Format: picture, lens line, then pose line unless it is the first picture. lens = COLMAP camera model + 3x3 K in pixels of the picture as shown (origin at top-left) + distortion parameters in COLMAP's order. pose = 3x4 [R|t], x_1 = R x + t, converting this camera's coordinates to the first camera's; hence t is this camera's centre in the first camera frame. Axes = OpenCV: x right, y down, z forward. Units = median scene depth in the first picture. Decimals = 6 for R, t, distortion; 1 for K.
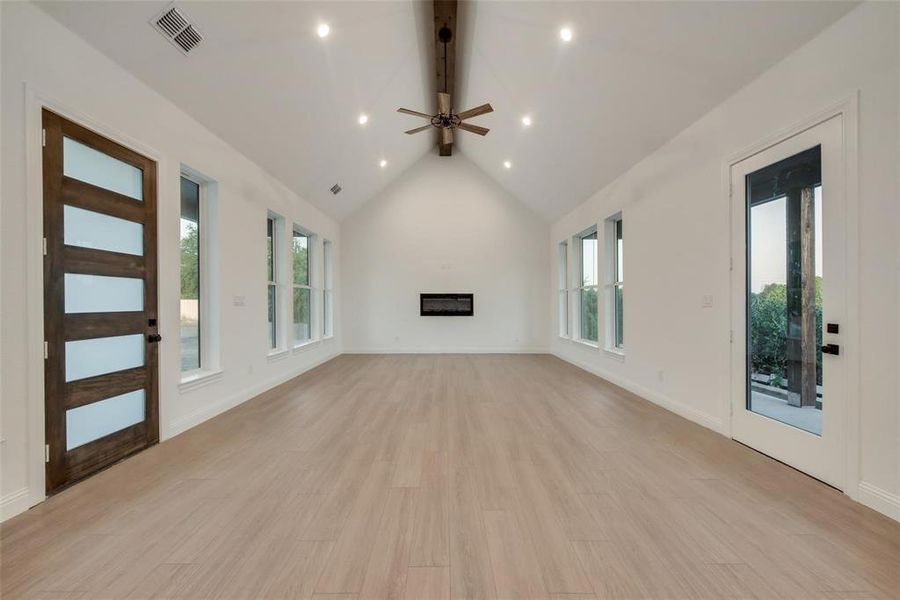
lens RADIAL K [[367.2, 0, 446.9], [0, 367.2, 299.7], [0, 0, 1]] dist [-0.007182, -0.000746]
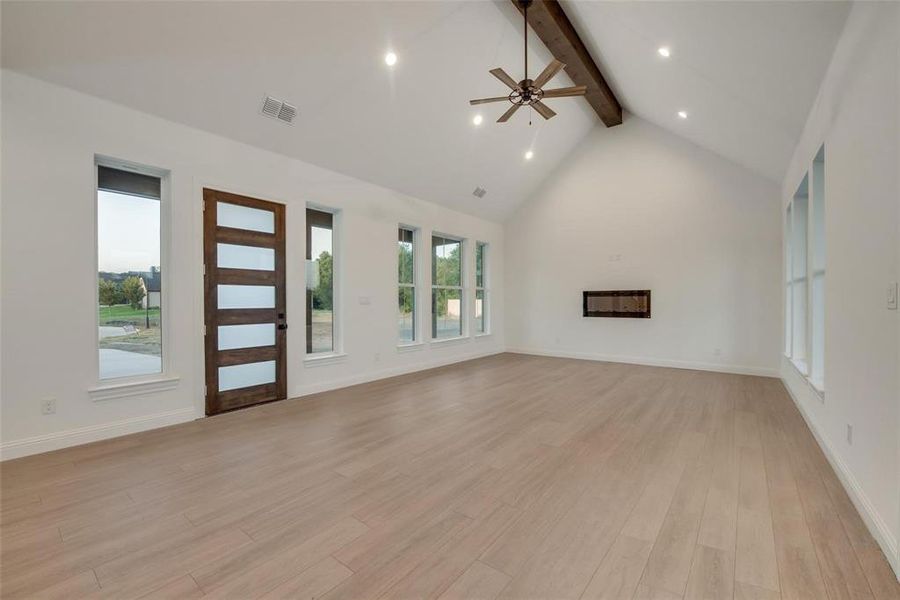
lens RADIAL K [[367.2, 0, 440.8], [0, 367.2, 302.7], [0, 0, 1]] dist [-0.007182, -0.000746]
pose [[0.768977, -0.000933, -0.639276, 0.635089], [0.007630, 0.999941, 0.007719, 0.003580], [0.639231, -0.010814, 0.768939, 0.290882]]
